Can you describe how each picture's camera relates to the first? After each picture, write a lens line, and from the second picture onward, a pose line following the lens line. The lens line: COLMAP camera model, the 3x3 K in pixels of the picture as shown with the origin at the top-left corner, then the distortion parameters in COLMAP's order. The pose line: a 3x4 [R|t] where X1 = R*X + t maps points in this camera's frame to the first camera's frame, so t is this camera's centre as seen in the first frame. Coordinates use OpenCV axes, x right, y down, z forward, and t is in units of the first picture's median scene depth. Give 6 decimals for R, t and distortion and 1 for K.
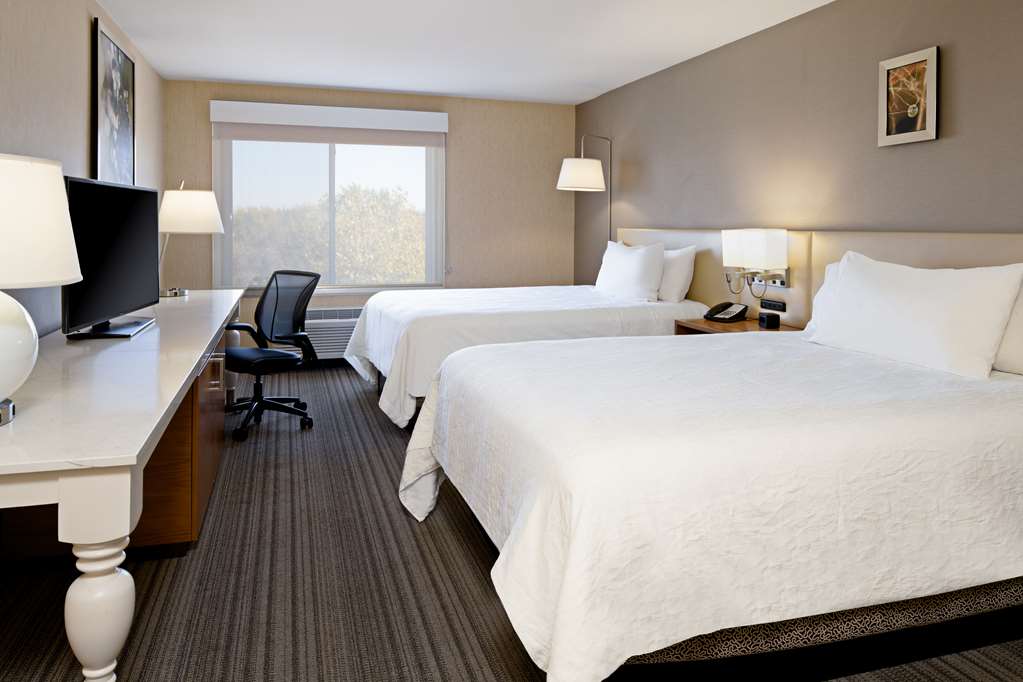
lens RADIAL K [[697.9, 0, 506.6], [0, 697.9, 295.4], [0, 0, 1]] dist [0.004843, 0.001643]
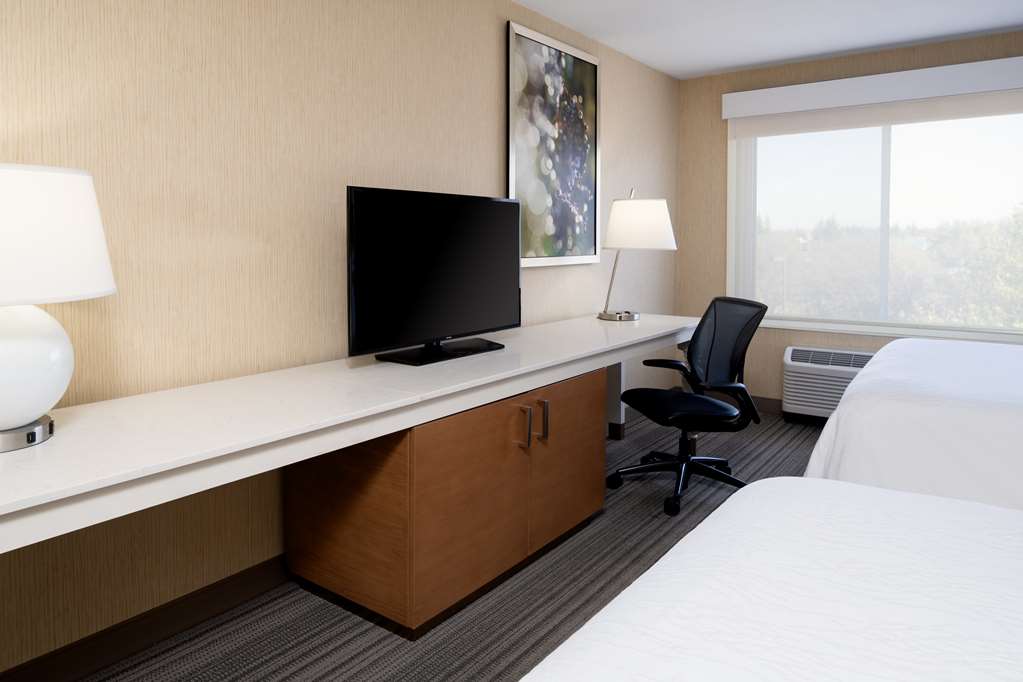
lens RADIAL K [[697.9, 0, 506.6], [0, 697.9, 295.4], [0, 0, 1]] dist [0.004843, 0.001643]
pose [[0.589566, 0.048913, -0.806238, 0.163354], [-0.071410, 0.997413, 0.008293, -0.029761], [0.804557, 0.052684, 0.591534, 0.394780]]
